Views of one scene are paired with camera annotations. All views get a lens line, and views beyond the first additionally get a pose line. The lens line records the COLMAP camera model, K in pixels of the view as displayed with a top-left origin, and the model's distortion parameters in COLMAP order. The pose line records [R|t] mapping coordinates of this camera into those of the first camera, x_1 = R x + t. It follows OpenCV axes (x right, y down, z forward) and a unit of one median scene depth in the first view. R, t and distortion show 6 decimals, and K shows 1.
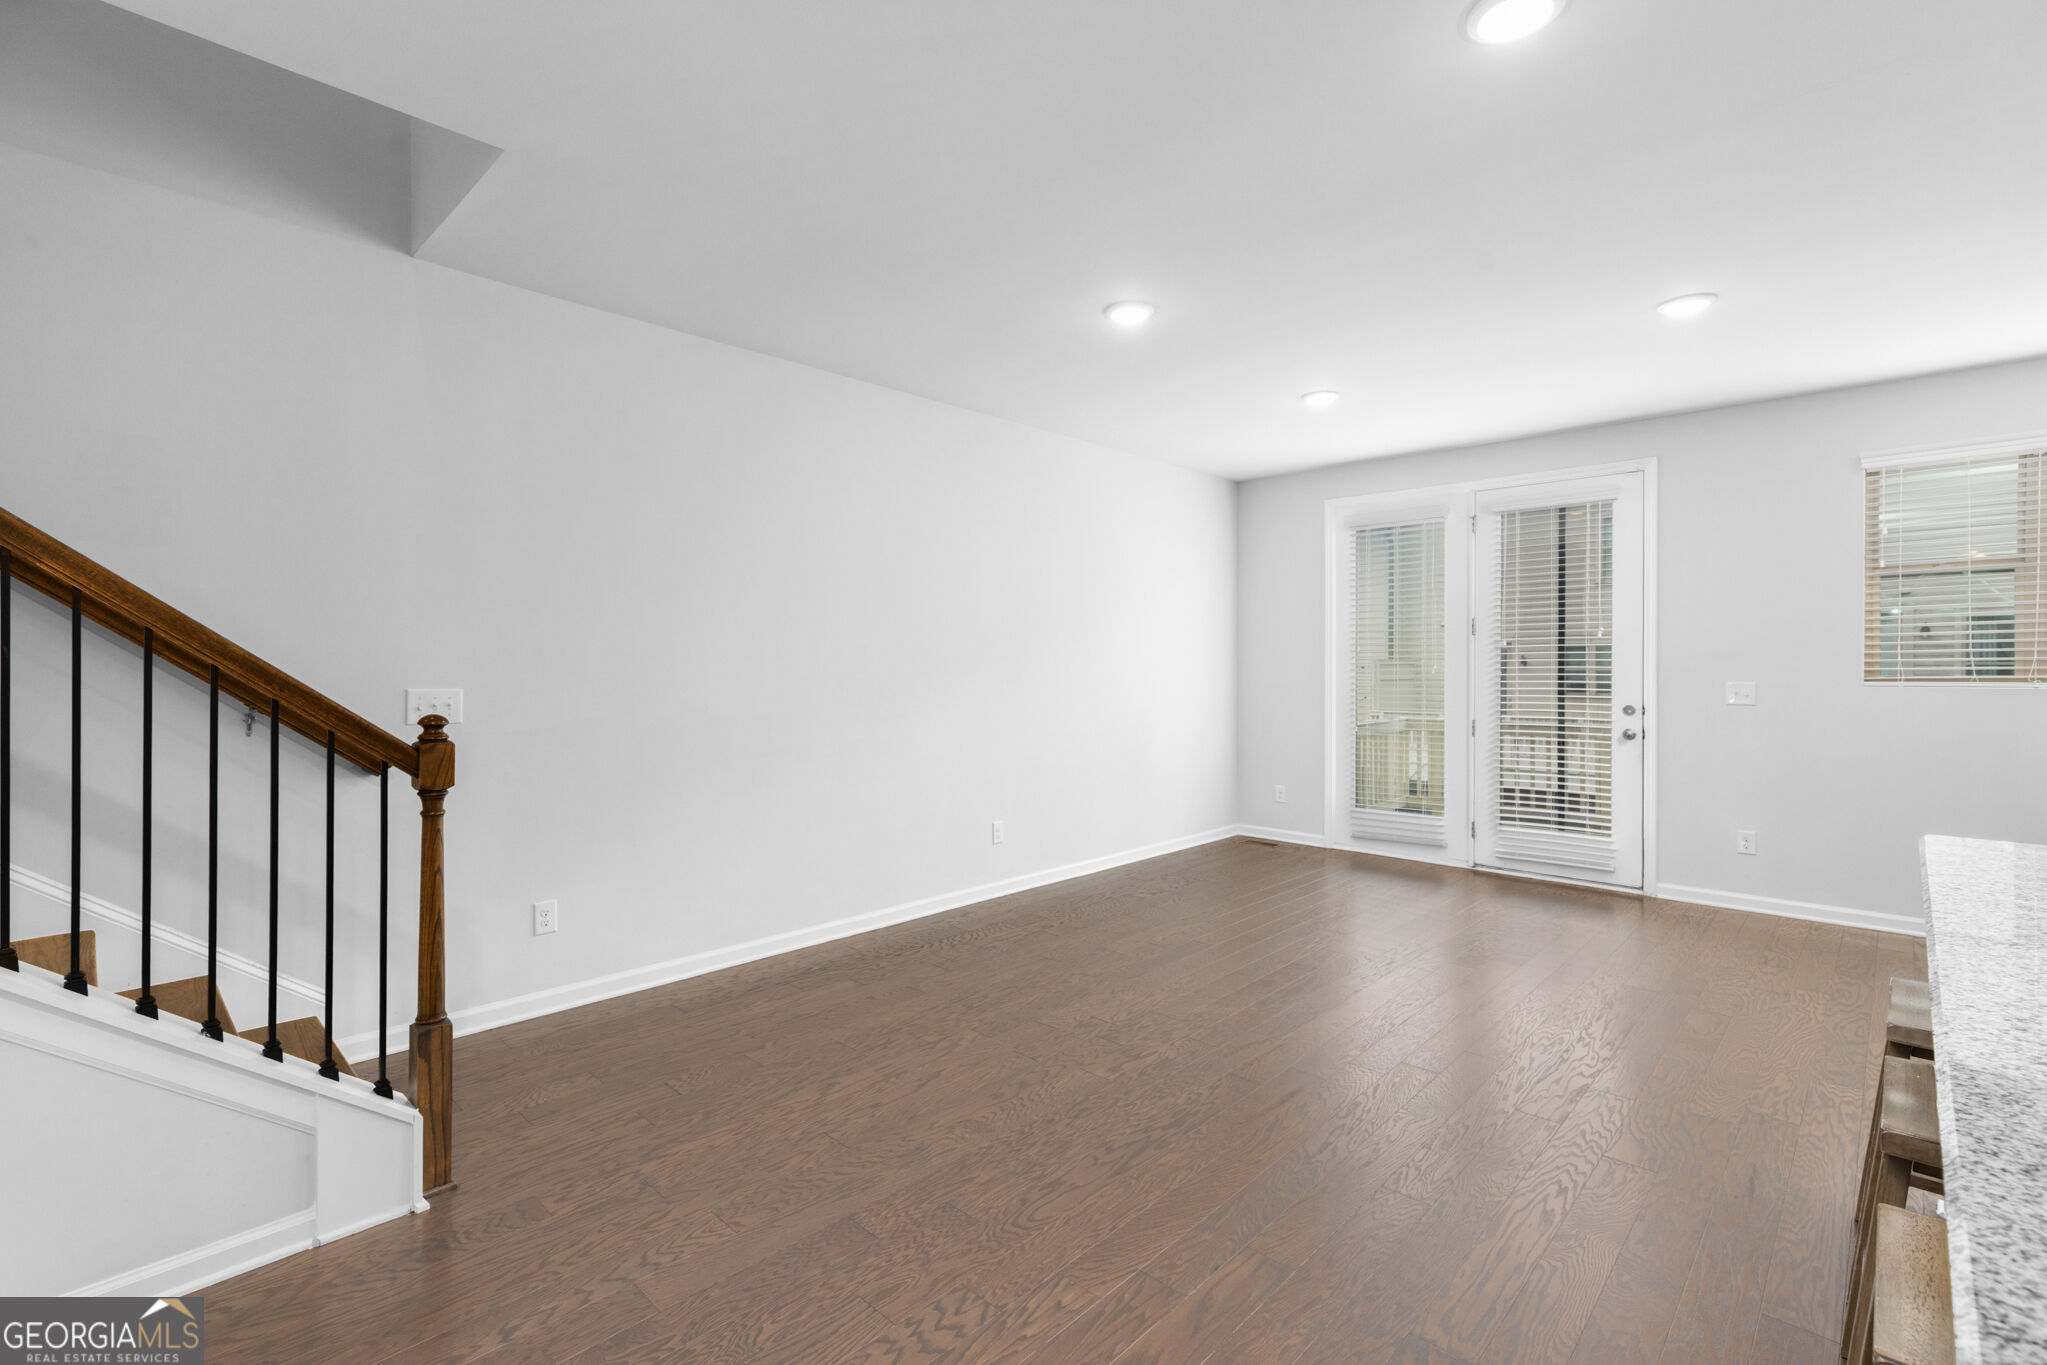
lens RADIAL K [[922.0, 0, 996.9], [0, 922.0, 672.2], [0, 0, 1]] dist [0.002669, 0.000459]
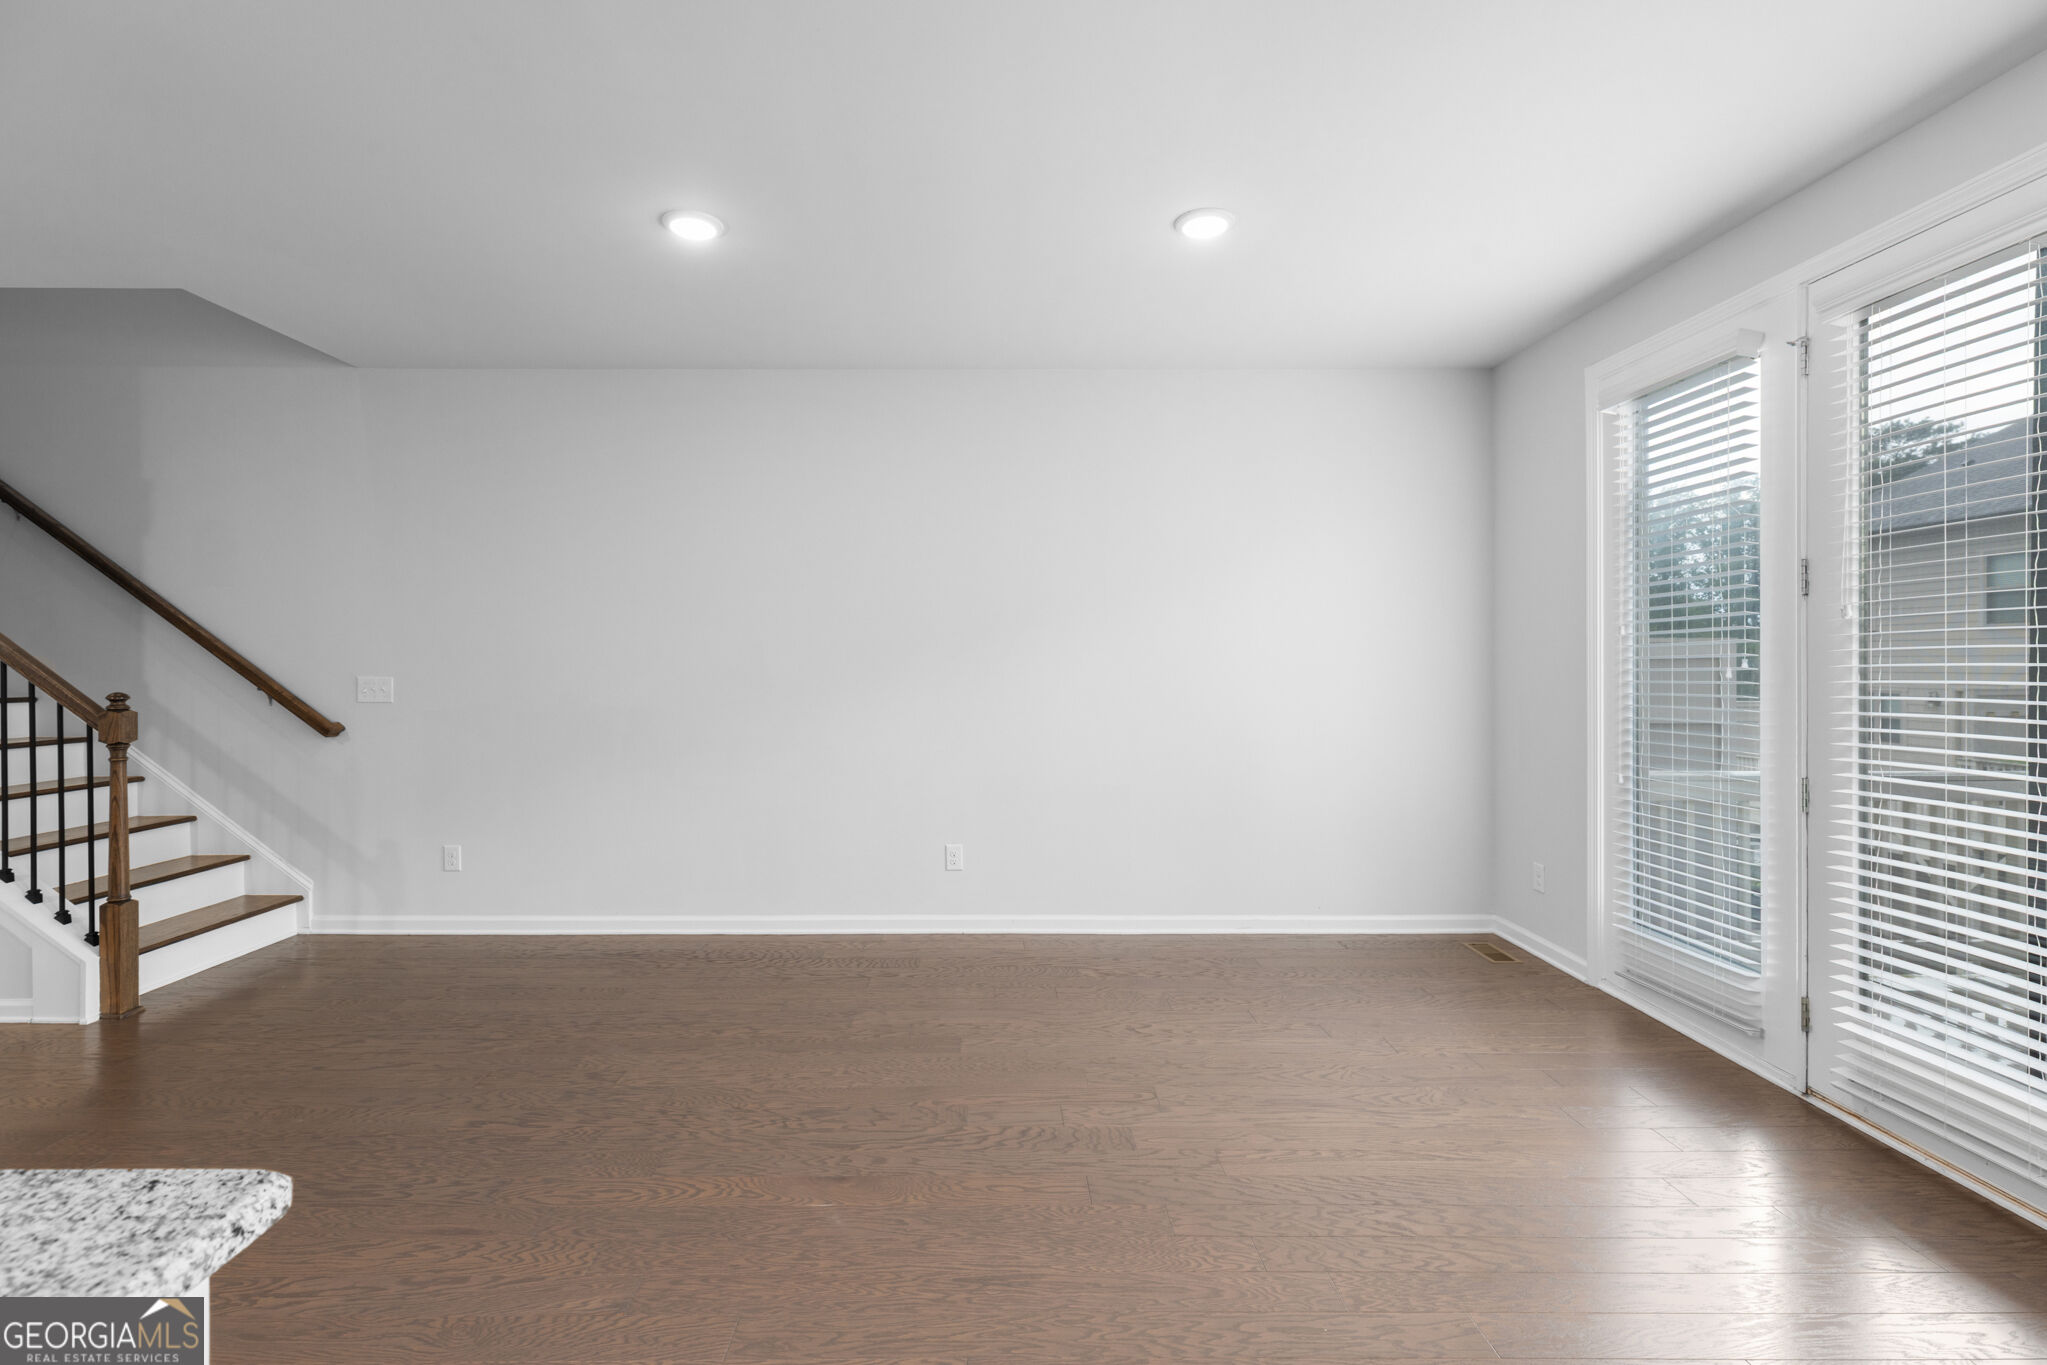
lens RADIAL K [[922.0, 0, 996.9], [0, 922.0, 672.2], [0, 0, 1]] dist [0.002669, 0.000459]
pose [[0.703391, 0.007688, -0.710762, 0.641140], [-0.007969, 0.999964, 0.002930, -0.000389], [0.710759, 0.003603, 0.703427, 0.434567]]
